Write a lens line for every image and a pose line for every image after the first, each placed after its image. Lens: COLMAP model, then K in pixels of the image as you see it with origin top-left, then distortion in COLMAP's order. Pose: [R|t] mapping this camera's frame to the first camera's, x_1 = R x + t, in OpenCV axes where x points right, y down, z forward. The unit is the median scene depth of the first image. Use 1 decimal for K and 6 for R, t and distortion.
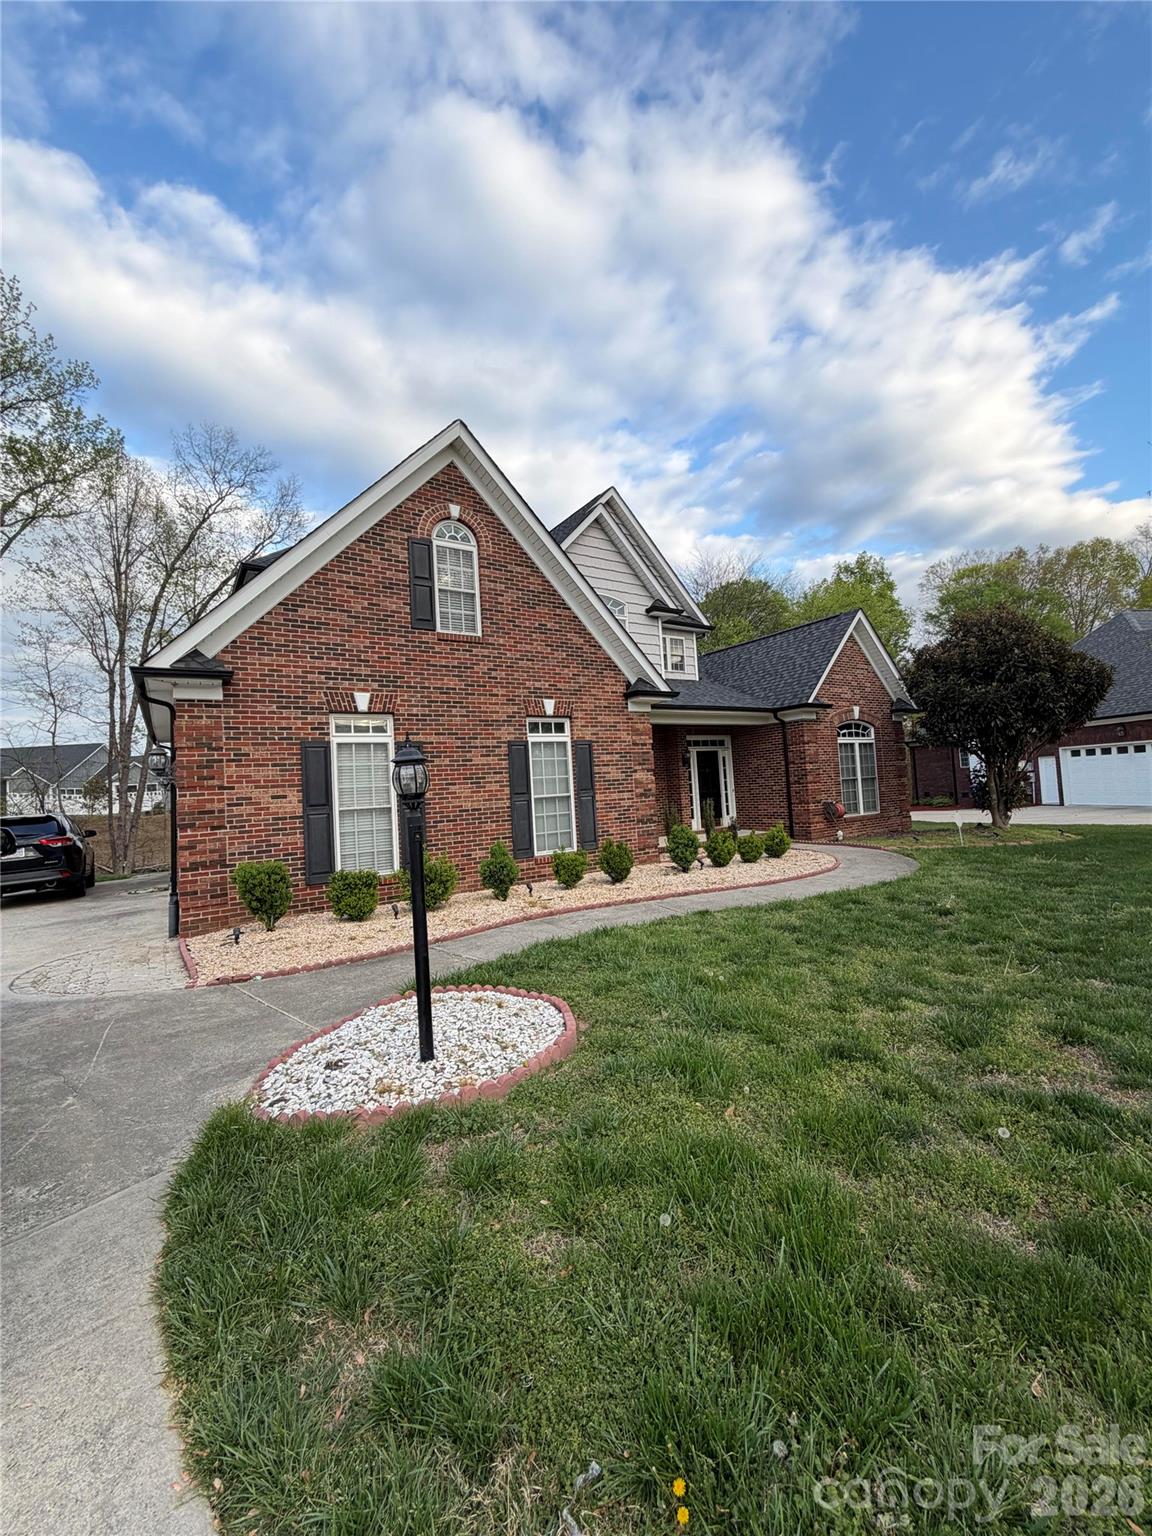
lens RADIAL K [[612.8, 0, 573.6], [0, 612.8, 761.2], [0, 0, 1]] dist [-0.001347, 0.000272]
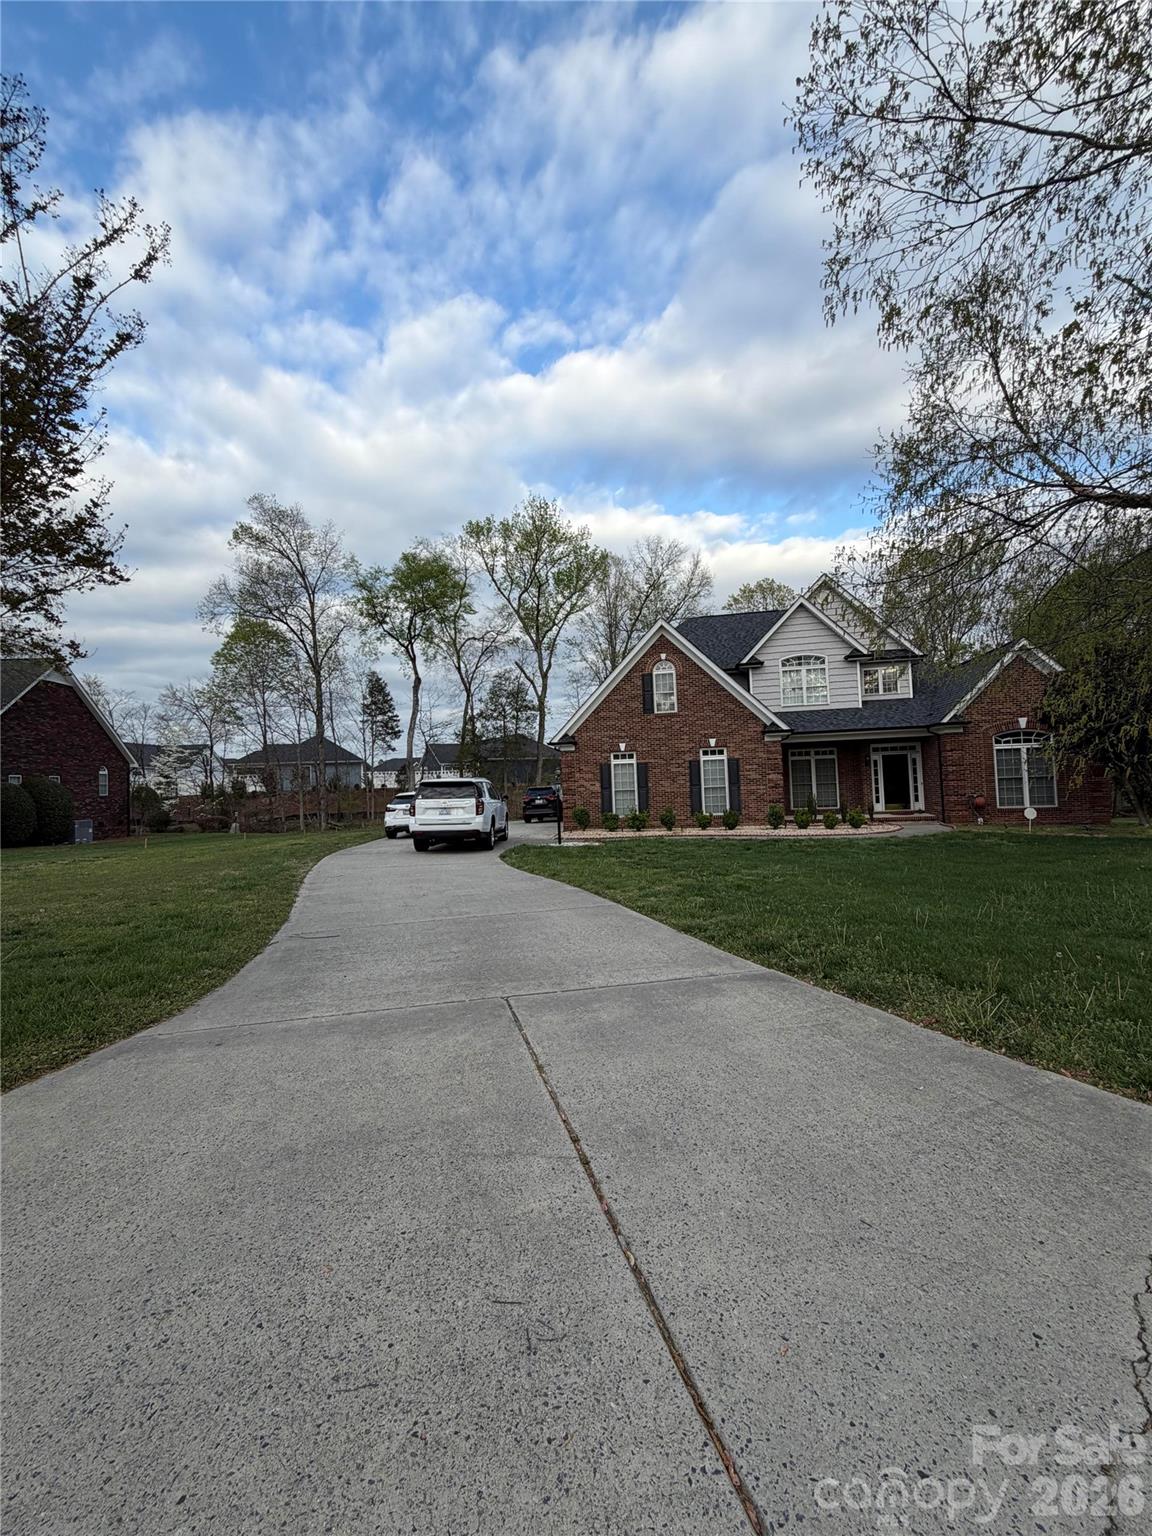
lens RADIAL K [[612.8, 0, 573.6], [0, 612.8, 761.2], [0, 0, 1]] dist [-0.001347, 0.000272]
pose [[0.705720, 0.004838, -0.708474, 1.054818], [0.029499, 0.998909, 0.036206, -0.112383], [0.707876, -0.046450, 0.704807, -0.738390]]
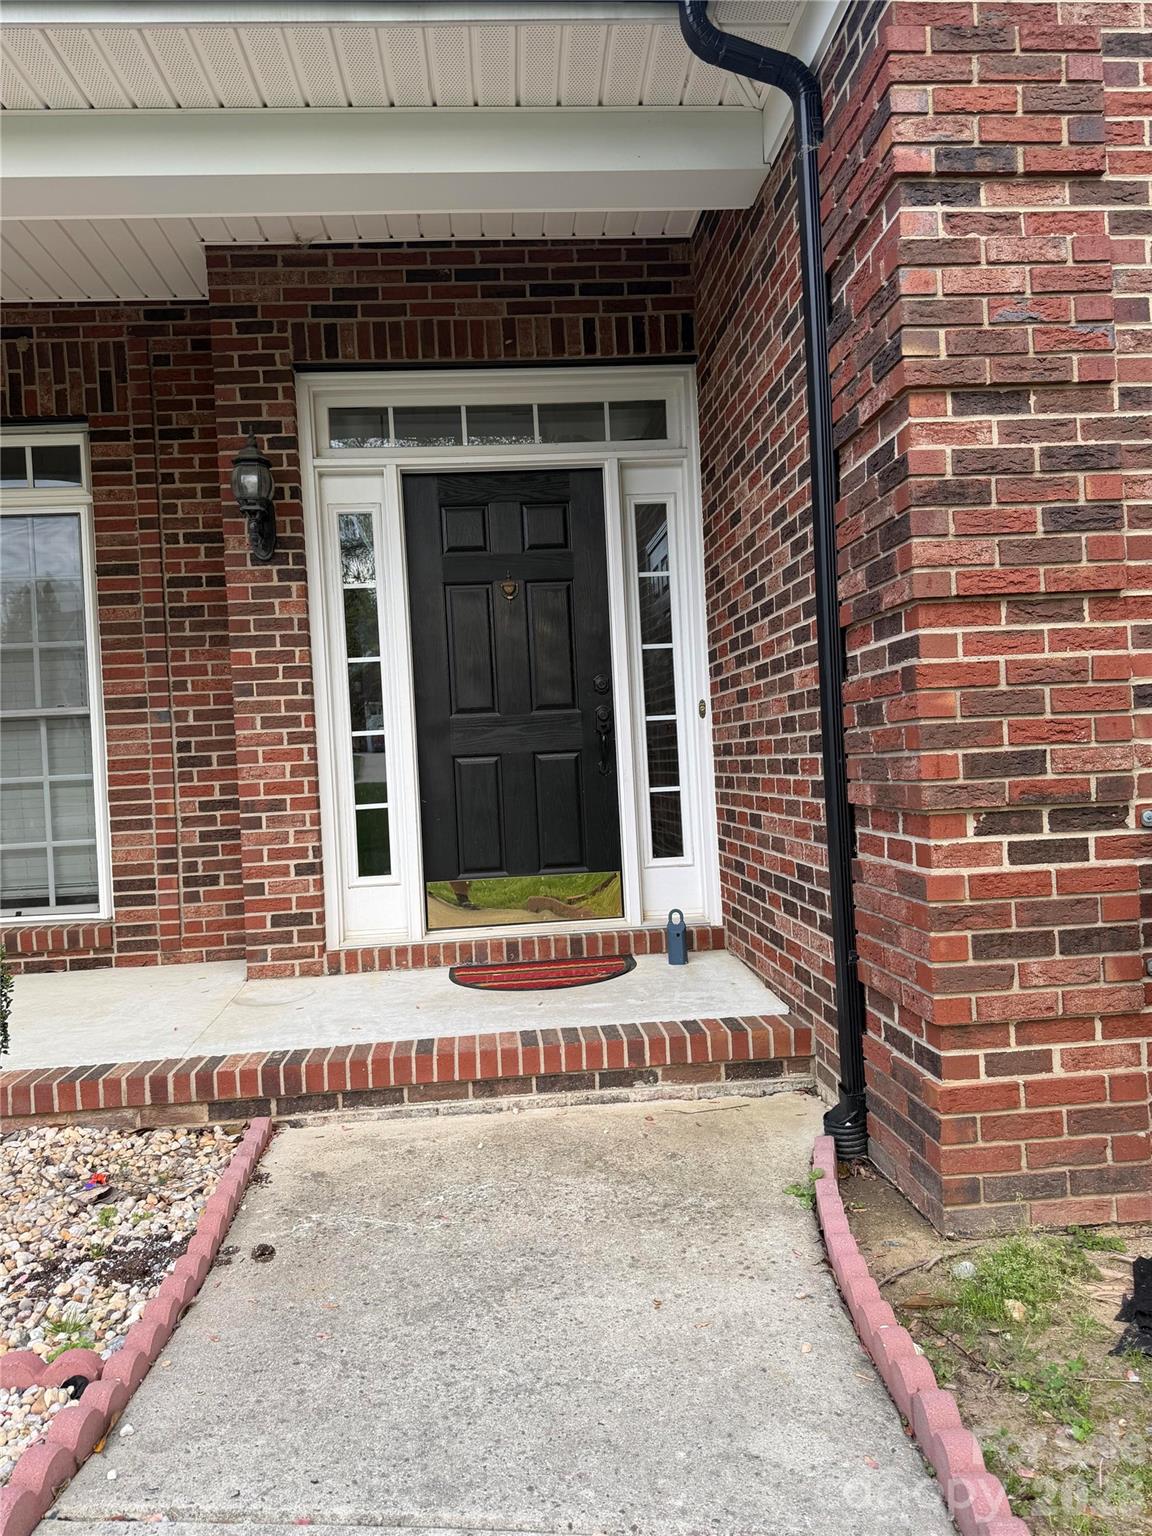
lens RADIAL K [[1102.4, 0, 576.0], [0, 1102.4, 768.0], [0, 0, 1]] dist [-0.004276, -0.003638]
pose [[0.869319, 0.017682, -0.493935, 0.591558], [0.021576, 0.997049, 0.073667, 0.065539], [0.493780, -0.074697, 0.866373, 1.151345]]
